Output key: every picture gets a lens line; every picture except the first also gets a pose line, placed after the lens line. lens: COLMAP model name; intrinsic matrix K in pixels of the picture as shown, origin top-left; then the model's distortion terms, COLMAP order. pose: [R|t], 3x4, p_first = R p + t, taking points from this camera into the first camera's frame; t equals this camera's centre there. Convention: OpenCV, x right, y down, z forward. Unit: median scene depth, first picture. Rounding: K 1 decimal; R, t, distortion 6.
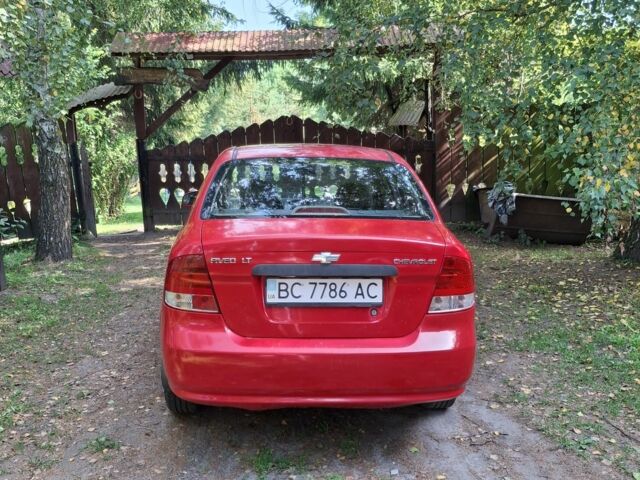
lens RADIAL K [[677.3, 0, 320.0], [0, 677.3, 240.0], [0, 0, 1]] dist [-0.009721, -0.014059]
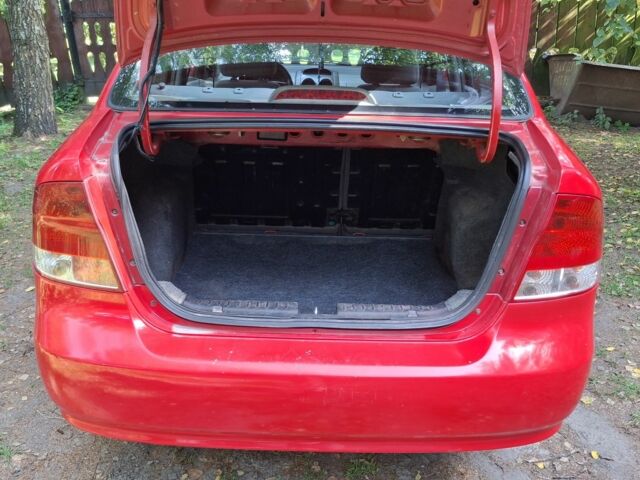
lens RADIAL K [[677.3, 0, 320.0], [0, 677.3, 240.0], [0, 0, 1]] dist [-0.009721, -0.014059]
pose [[0.998021, 0.029276, -0.055659, 0.013884], [-0.017861, 0.980544, 0.195484, -0.014091], [0.060299, -0.194103, 0.979126, 0.171472]]
